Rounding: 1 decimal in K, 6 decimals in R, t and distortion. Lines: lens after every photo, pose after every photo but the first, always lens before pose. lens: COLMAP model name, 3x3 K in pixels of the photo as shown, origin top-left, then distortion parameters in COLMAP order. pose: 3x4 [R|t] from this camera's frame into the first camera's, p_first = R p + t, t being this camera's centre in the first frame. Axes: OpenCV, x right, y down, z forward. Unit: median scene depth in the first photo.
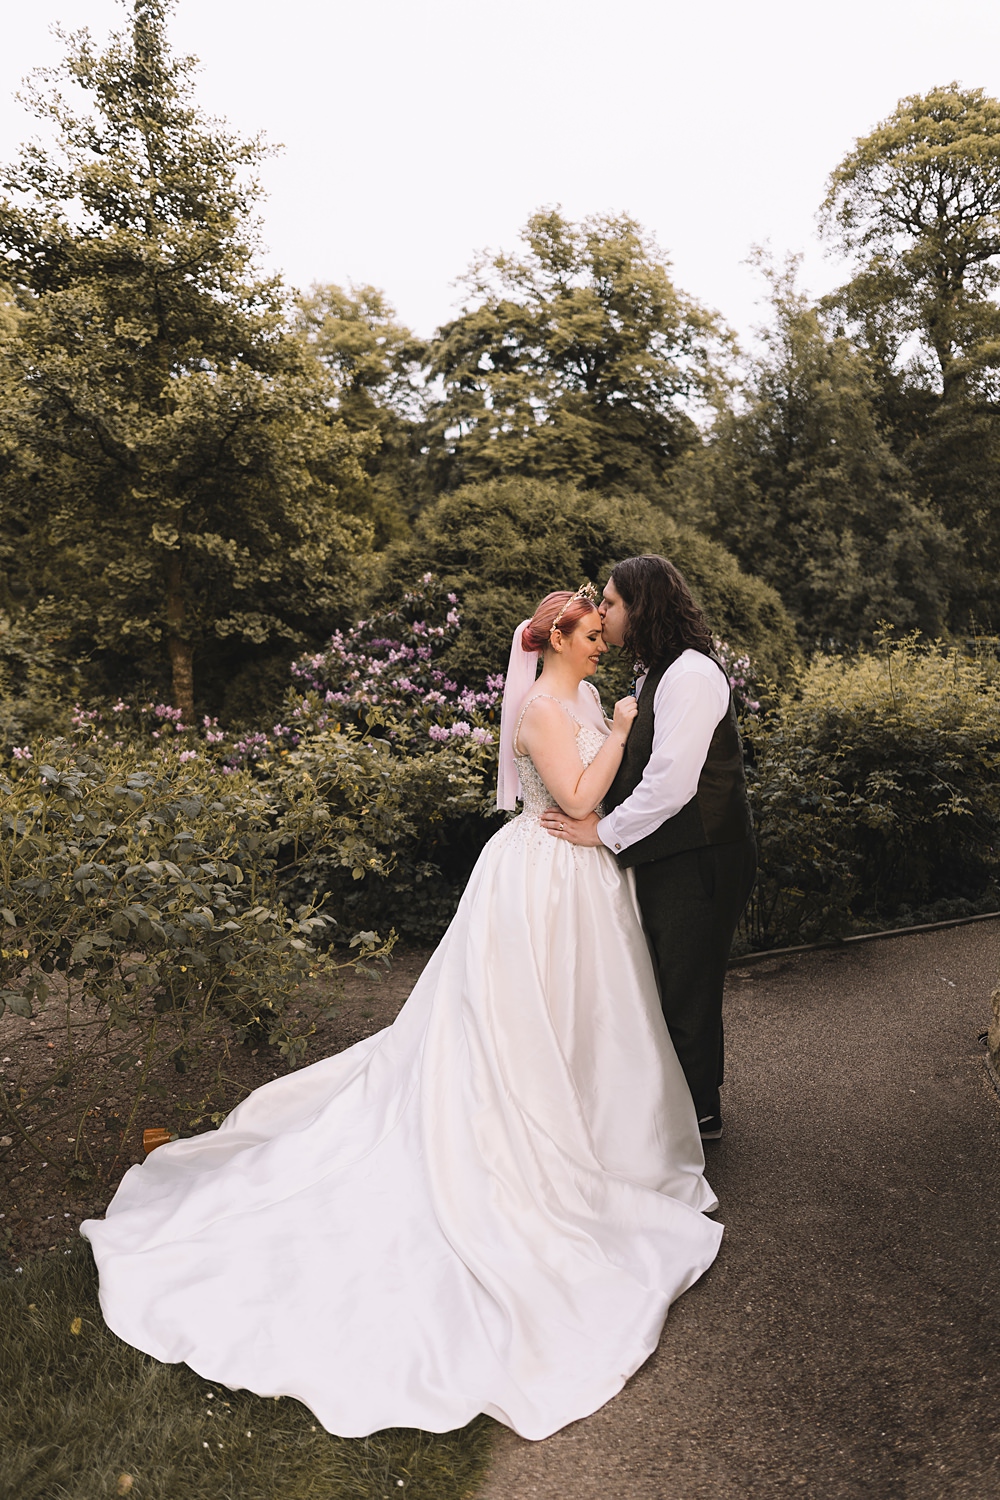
lens RADIAL K [[1039.1, 0, 506.3], [0, 1039.1, 752.9], [0, 0, 1]] dist [0.010434, 0.003512]
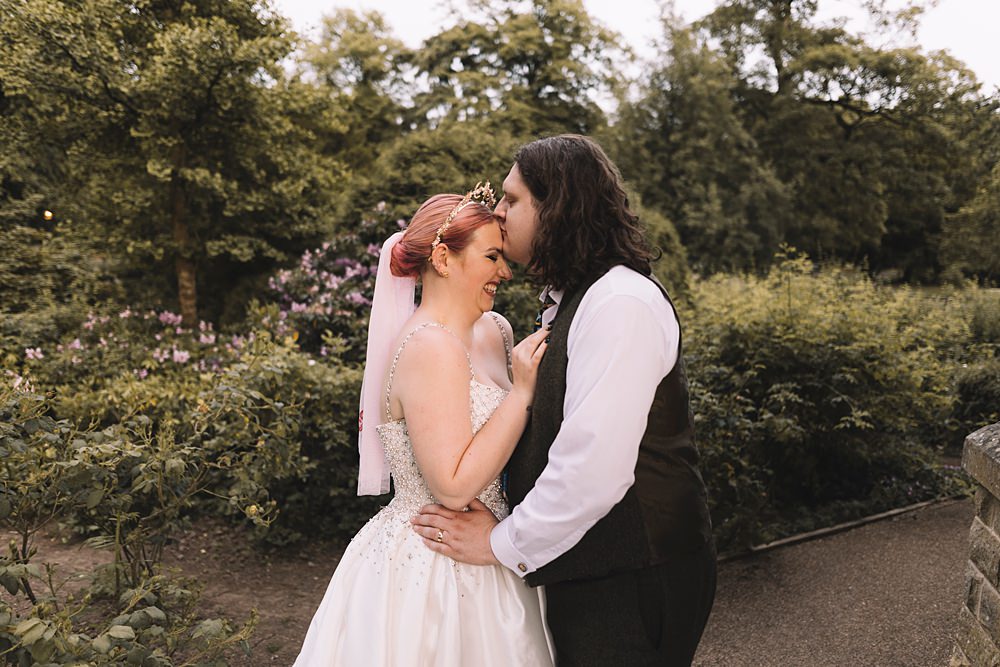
lens RADIAL K [[692.7, 0, 496.7], [0, 692.7, 332.1], [0, 0, 1]] dist [0.010434, 0.003512]
pose [[0.999554, 0.004132, 0.029579, 0.028176], [-0.003963, 0.999976, -0.005770, -0.020305], [-0.029602, 0.005650, 0.999546, 0.191088]]
